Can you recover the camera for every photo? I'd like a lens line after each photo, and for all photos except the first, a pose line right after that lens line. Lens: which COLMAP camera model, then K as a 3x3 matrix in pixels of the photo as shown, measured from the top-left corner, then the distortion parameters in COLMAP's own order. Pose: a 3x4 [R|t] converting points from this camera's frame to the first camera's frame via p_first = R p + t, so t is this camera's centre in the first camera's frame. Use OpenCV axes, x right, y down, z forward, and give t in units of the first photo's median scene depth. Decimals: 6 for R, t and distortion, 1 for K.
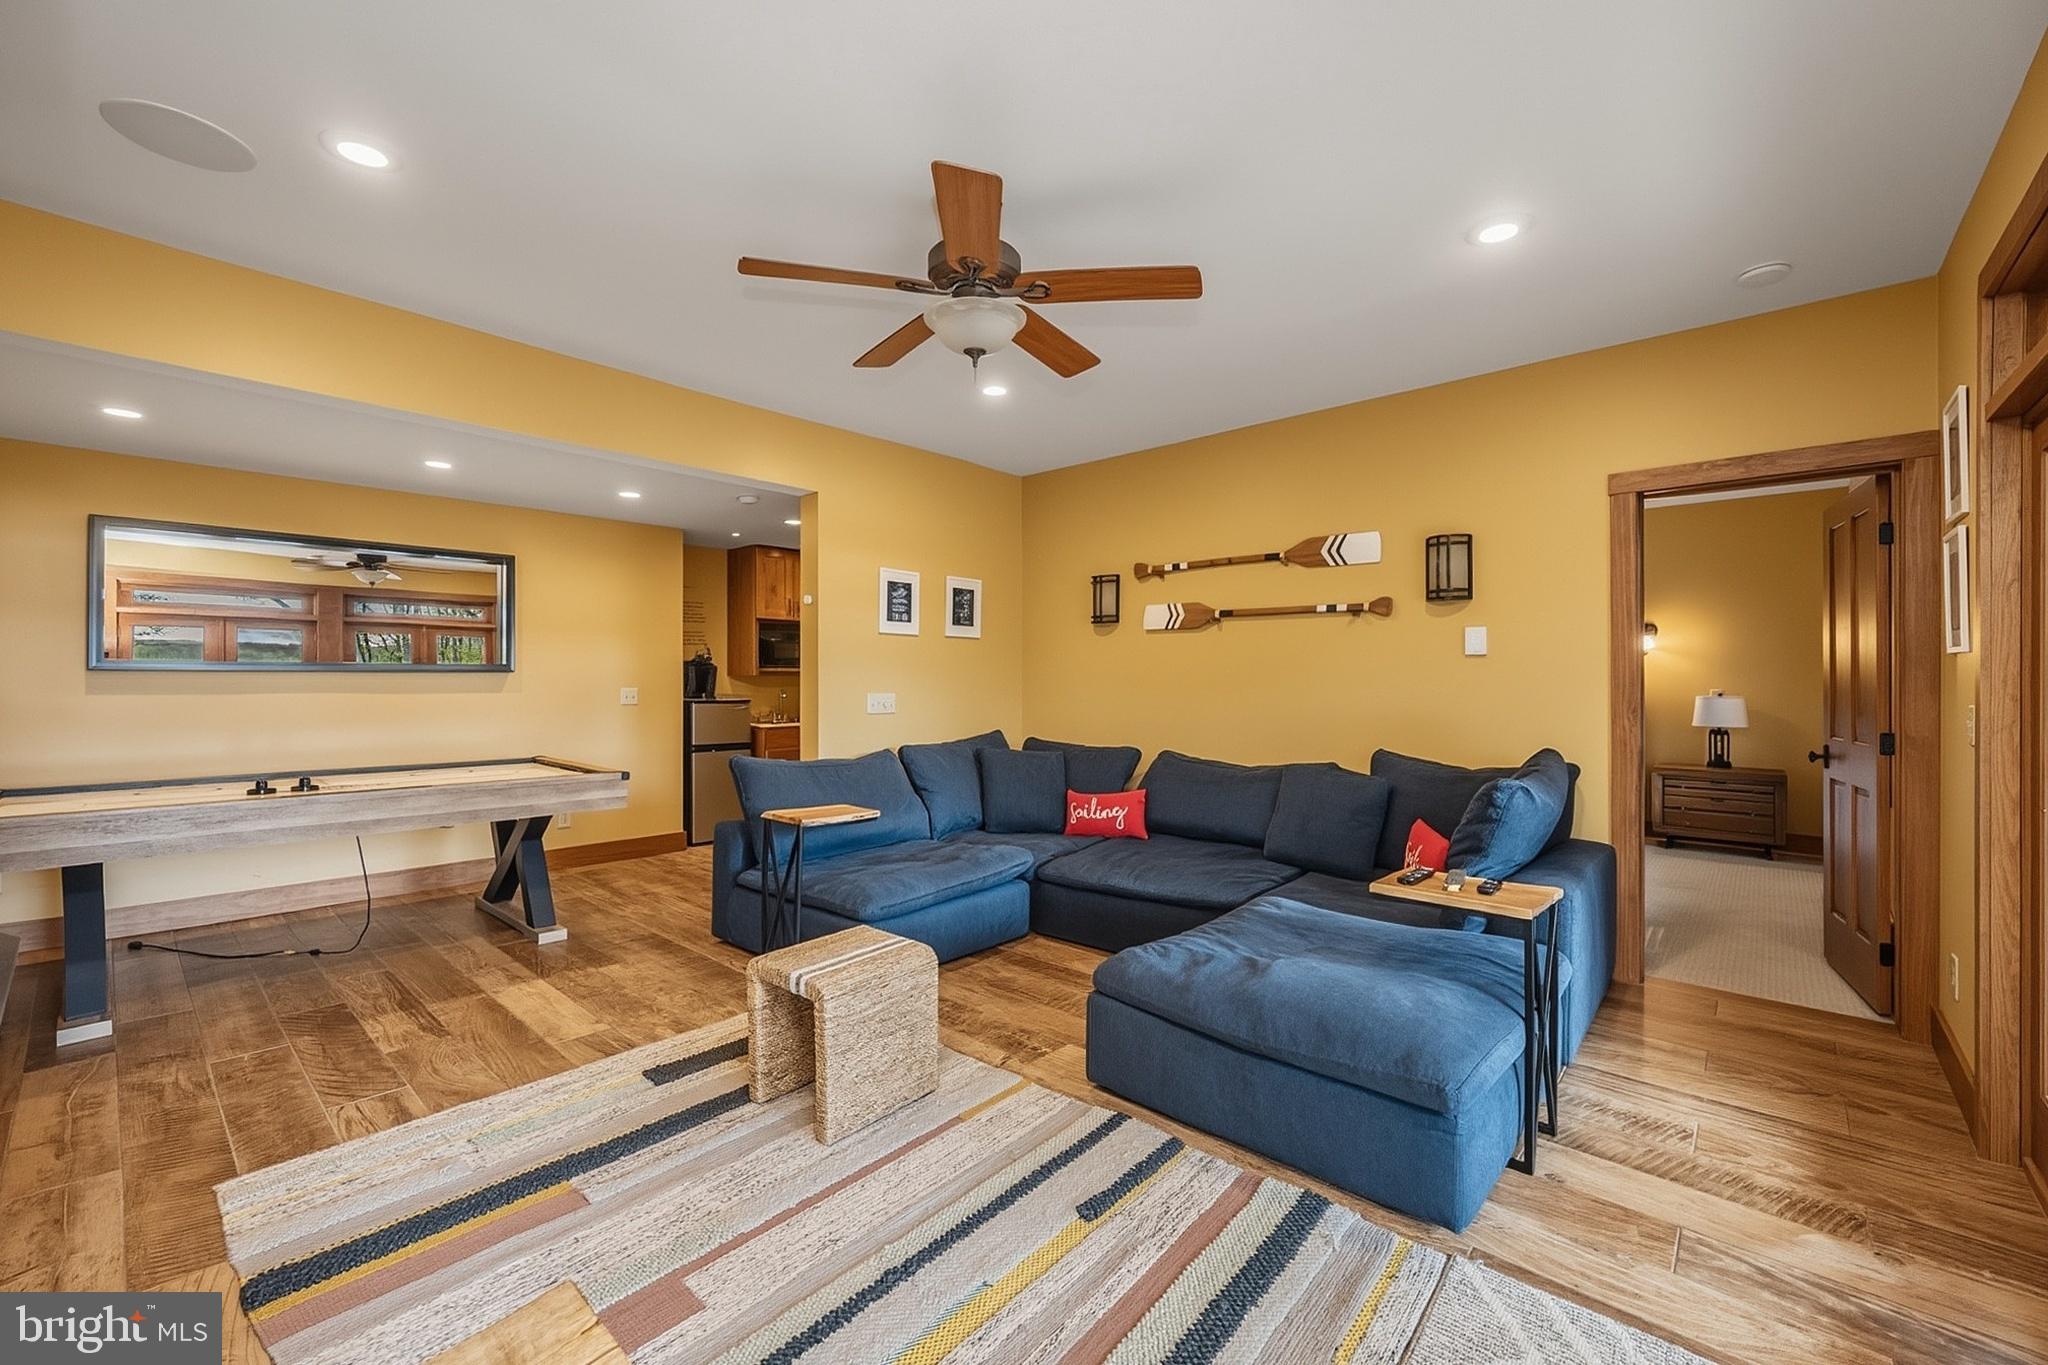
lens RADIAL K [[844.5, 0, 1018.1], [0, 844.5, 679.5], [0, 0, 1]] dist [-0.000331, -0.000115]
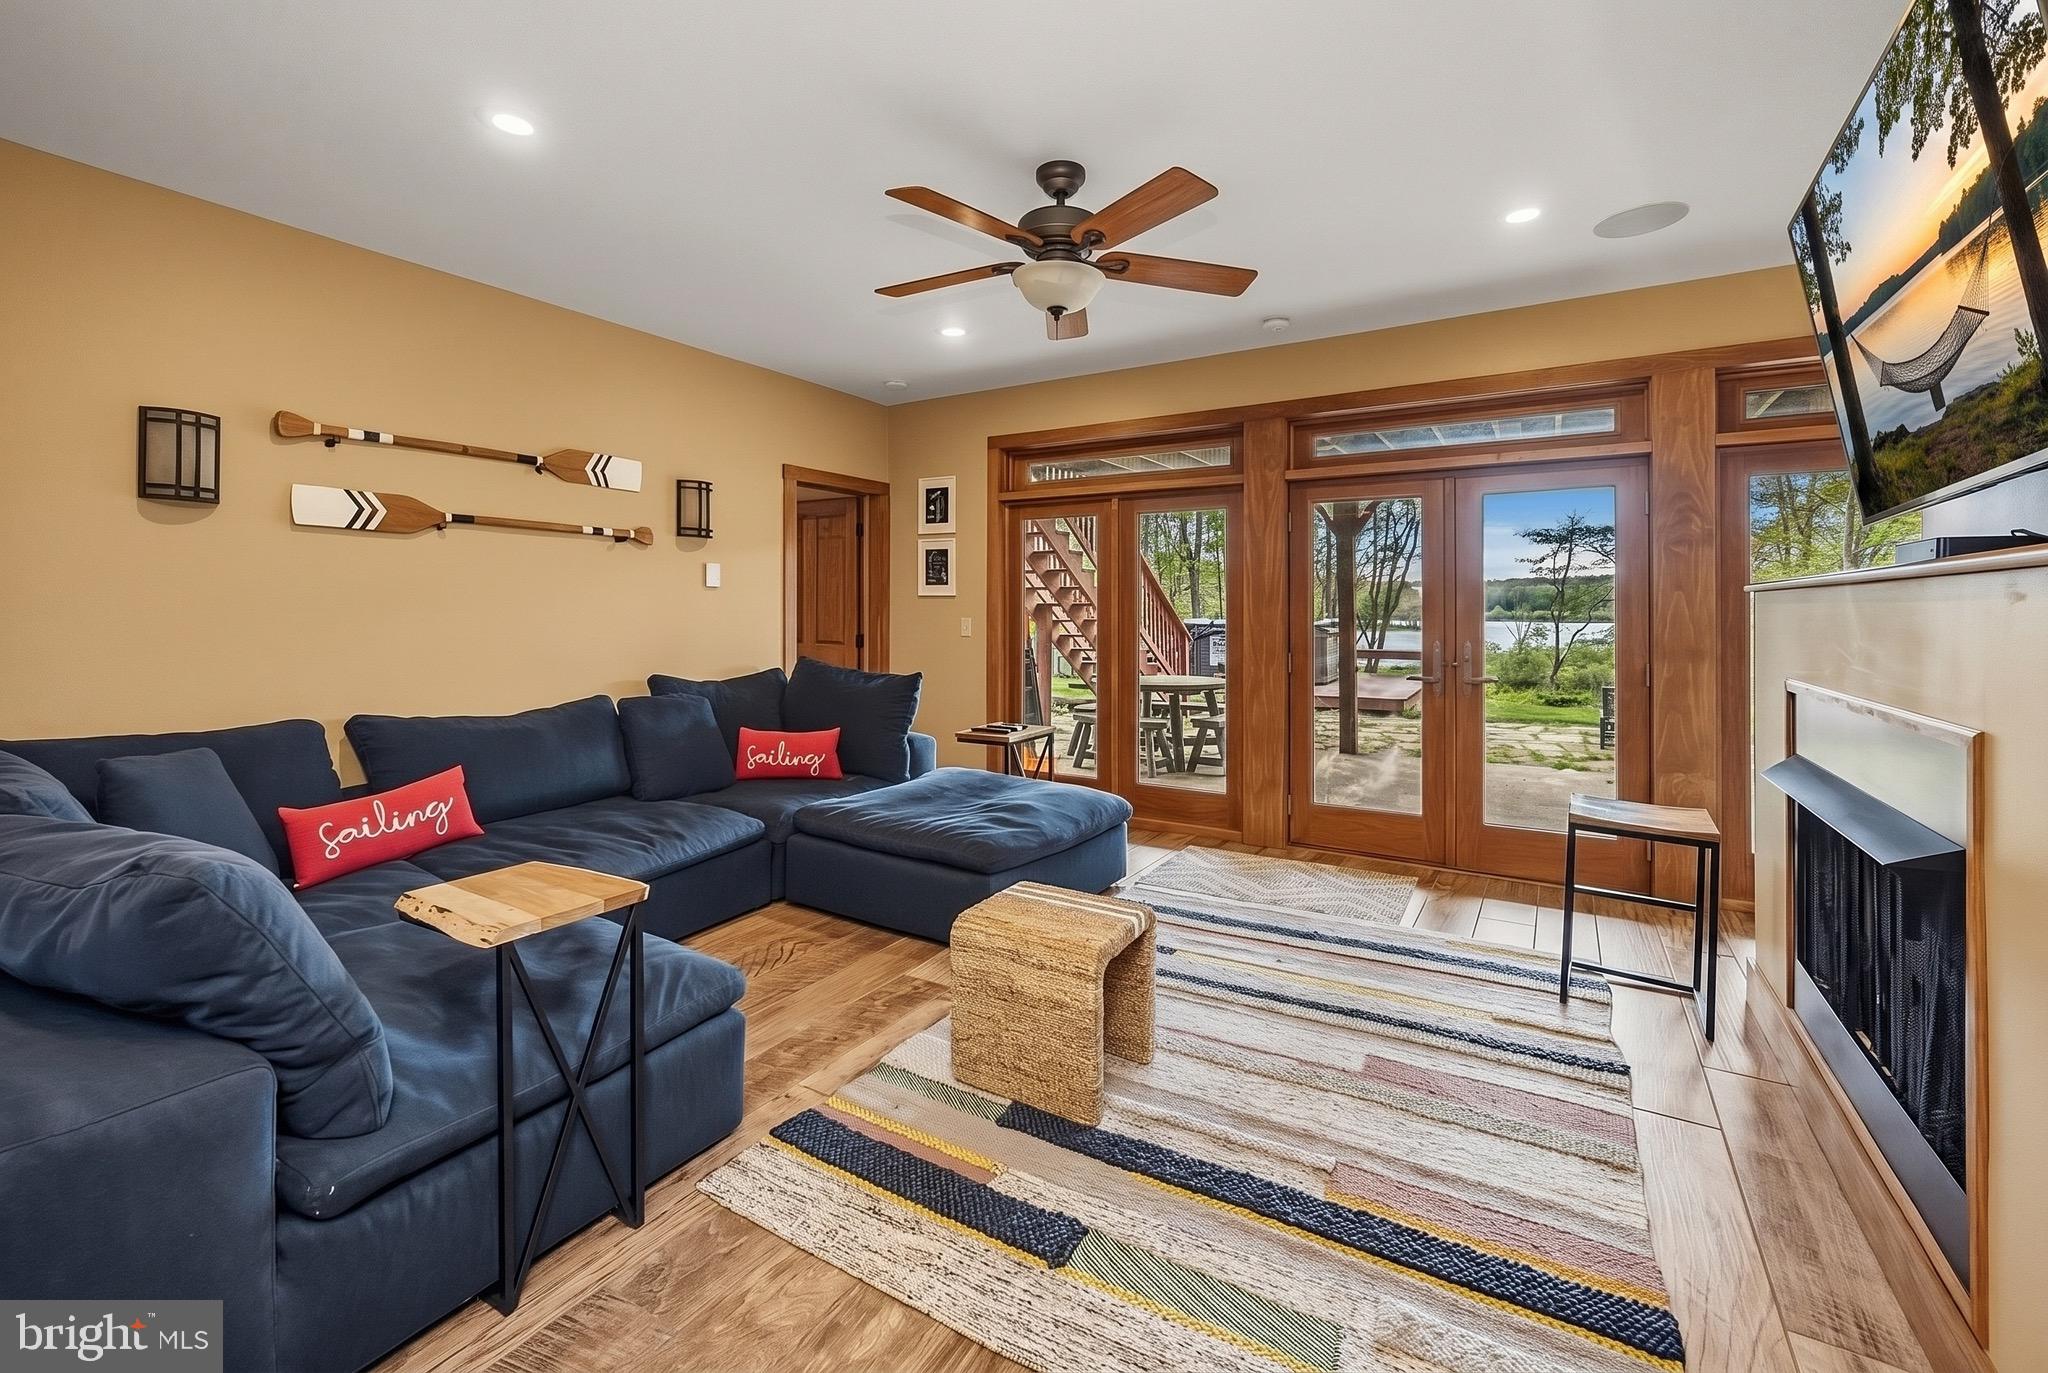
lens RADIAL K [[844.5, 0, 1025.1], [0, 844.5, 608.7], [0, 0, 1]] dist [-0.000331, -0.000115]
pose [[-0.184380, -0.001771, 0.982854, -0.605236], [-0.001305, 0.999998, 0.001557, -0.000024], [-0.982854, -0.000995, -0.184381, 0.668630]]
